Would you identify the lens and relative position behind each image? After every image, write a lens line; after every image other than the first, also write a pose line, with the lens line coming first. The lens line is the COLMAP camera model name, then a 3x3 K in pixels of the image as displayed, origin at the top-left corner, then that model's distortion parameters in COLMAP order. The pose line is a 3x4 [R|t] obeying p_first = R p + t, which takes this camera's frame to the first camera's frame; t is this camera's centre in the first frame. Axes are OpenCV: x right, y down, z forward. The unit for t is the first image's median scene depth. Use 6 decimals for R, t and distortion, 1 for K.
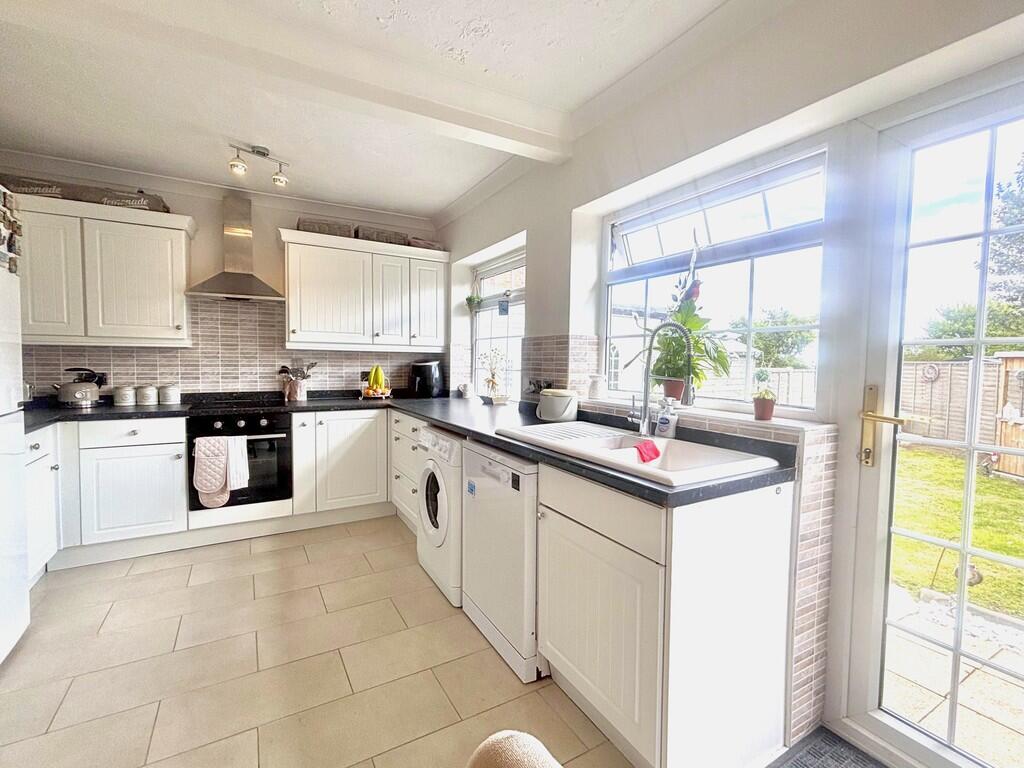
lens RADIAL K [[440.0, 0, 513.7], [0, 440.0, 382.8], [0, 0, 1]] dist [0.016870, -0.009735]
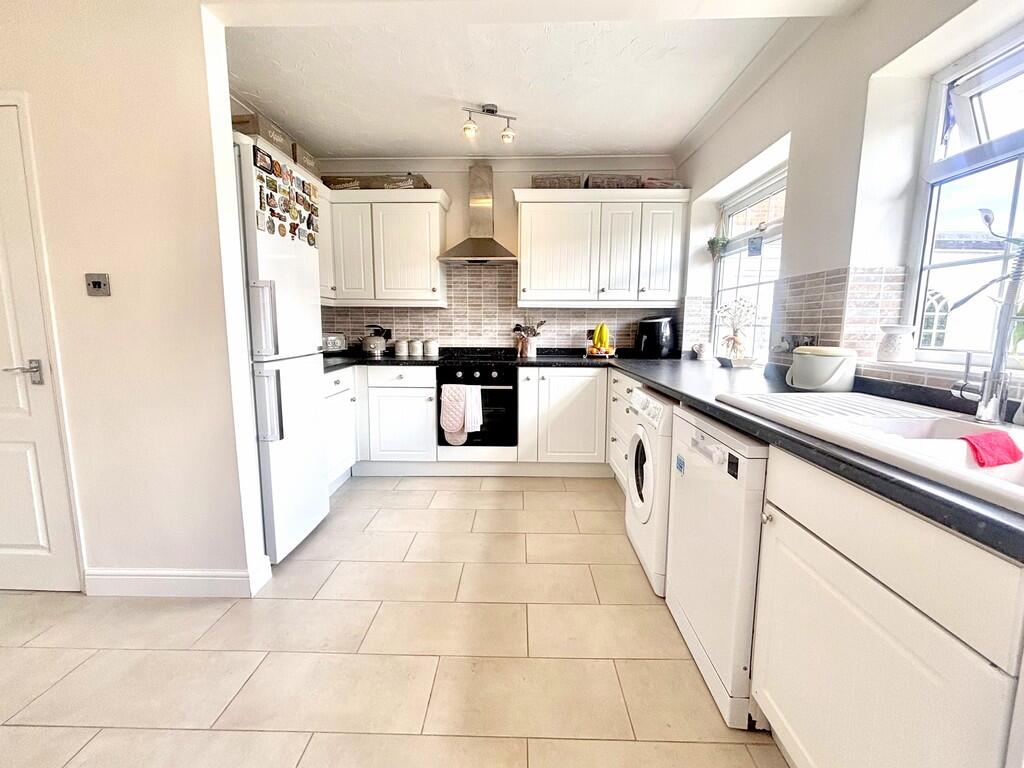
lens RADIAL K [[440.0, 0, 513.7], [0, 440.0, 382.8], [0, 0, 1]] dist [0.016870, -0.009735]
pose [[0.859098, 0.059576, -0.508331, 0.030713], [-0.017335, 0.996019, 0.087437, 0.015828], [0.511517, -0.066305, 0.856711, 0.104252]]
